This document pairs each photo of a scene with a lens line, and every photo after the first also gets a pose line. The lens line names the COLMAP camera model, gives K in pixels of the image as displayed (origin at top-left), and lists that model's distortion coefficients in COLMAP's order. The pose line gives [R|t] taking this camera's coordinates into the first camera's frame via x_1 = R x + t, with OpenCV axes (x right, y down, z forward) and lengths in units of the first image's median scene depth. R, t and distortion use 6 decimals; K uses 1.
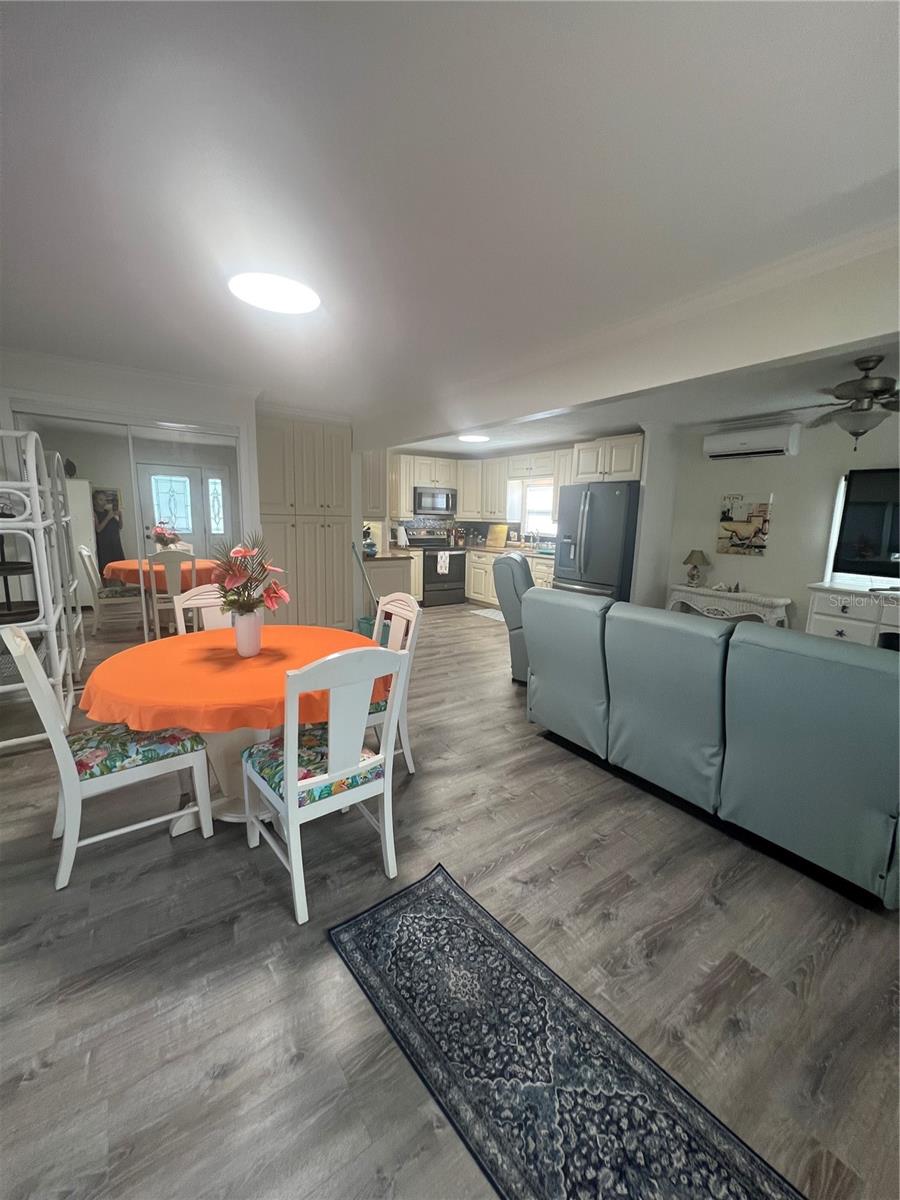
lens RADIAL K [[482.0, 0, 452.4], [0, 482.0, 599.3], [0, 0, 1]] dist [0.000595, 0.000438]
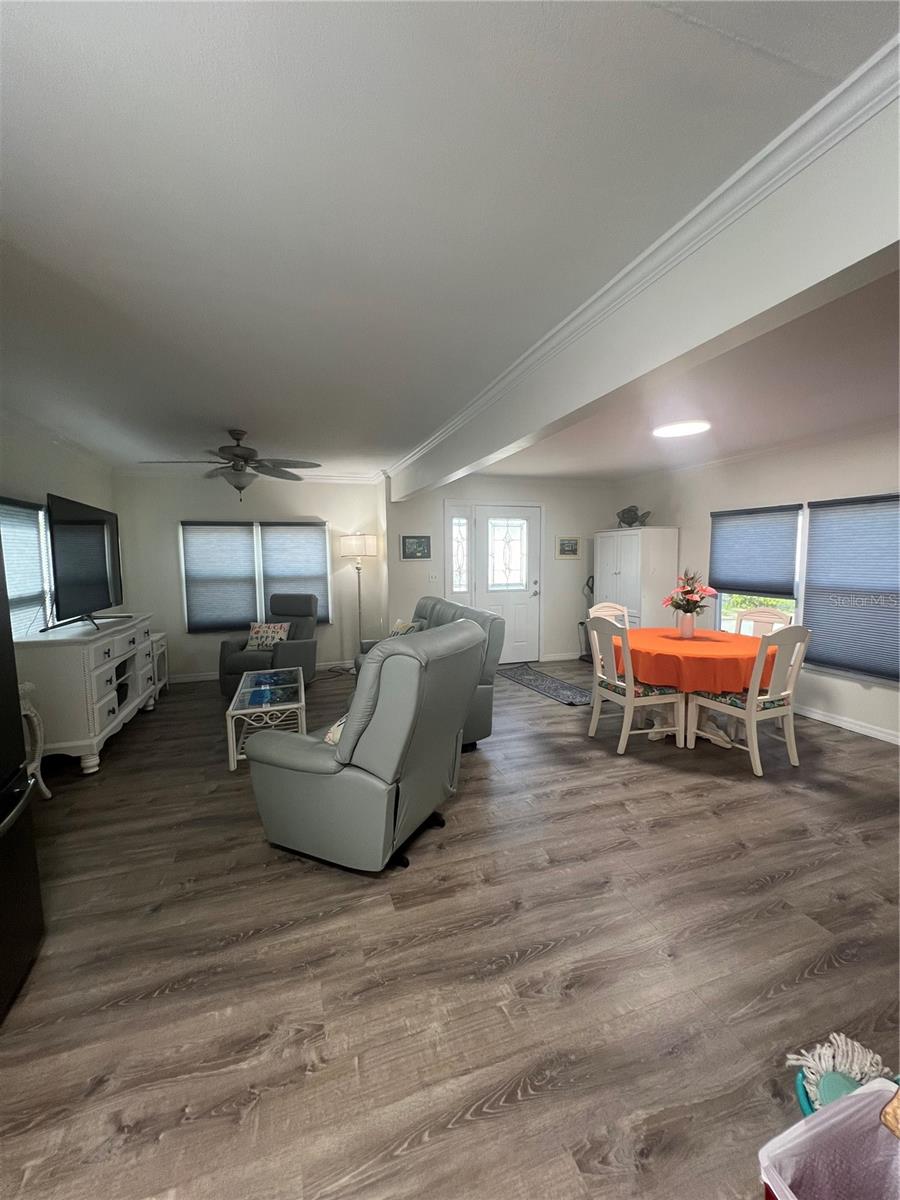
lens RADIAL K [[482.0, 0, 450.3], [0, 482.0, 599.5], [0, 0, 1]] dist [0.000595, 0.000438]
pose [[-0.960000, -0.042184, 0.276805, -0.050404], [0.033023, 0.964629, 0.261534, -0.326300], [-0.278046, 0.260213, -0.924651, 1.830780]]
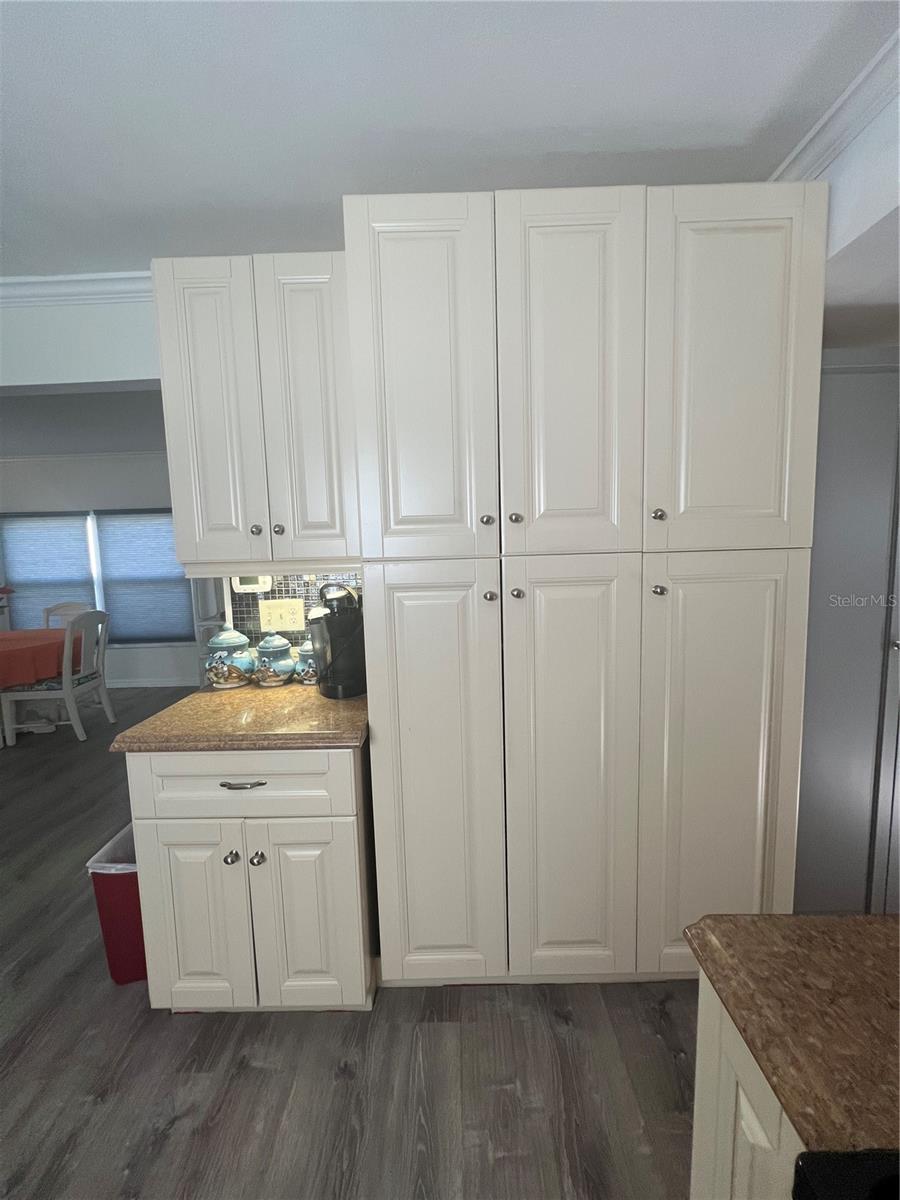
lens RADIAL K [[482.0, 0, 446.8], [0, 482.0, 596.4], [0, 0, 1]] dist [0.000595, 0.000438]
pose [[-0.587385, 0.082063, -0.805136, -0.007243], [-0.122665, 0.974325, 0.188797, -0.365509], [0.799958, 0.209658, -0.562238, 2.101250]]
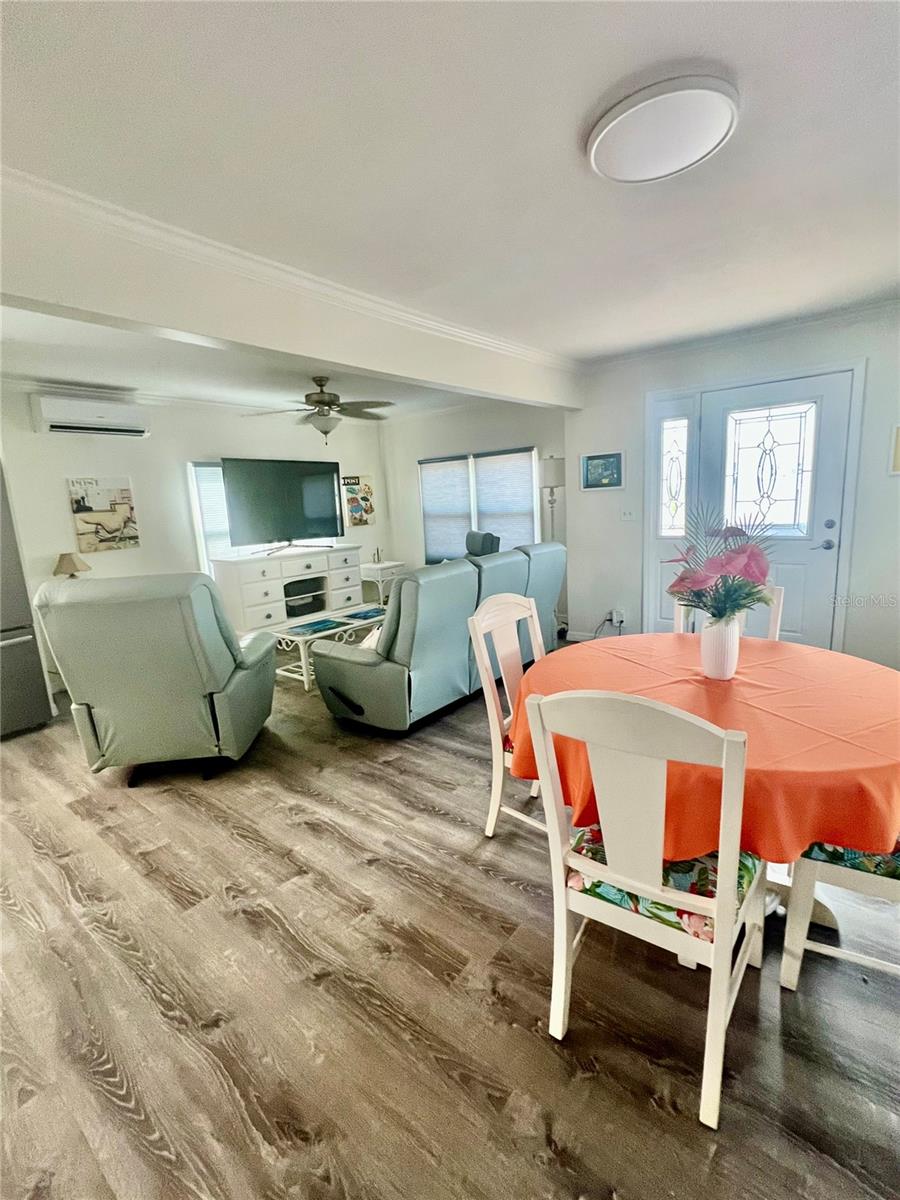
lens RADIAL K [[534.6, 0, 450.4], [0, 534.6, 596.4], [0, 0, 1]] dist [0.003841, 0.000511]
pose [[-0.278082, -0.185969, 0.942383, -0.673507], [0.211210, 0.945231, 0.248855, -0.181260], [-0.937049, 0.268242, -0.223573, 0.988328]]
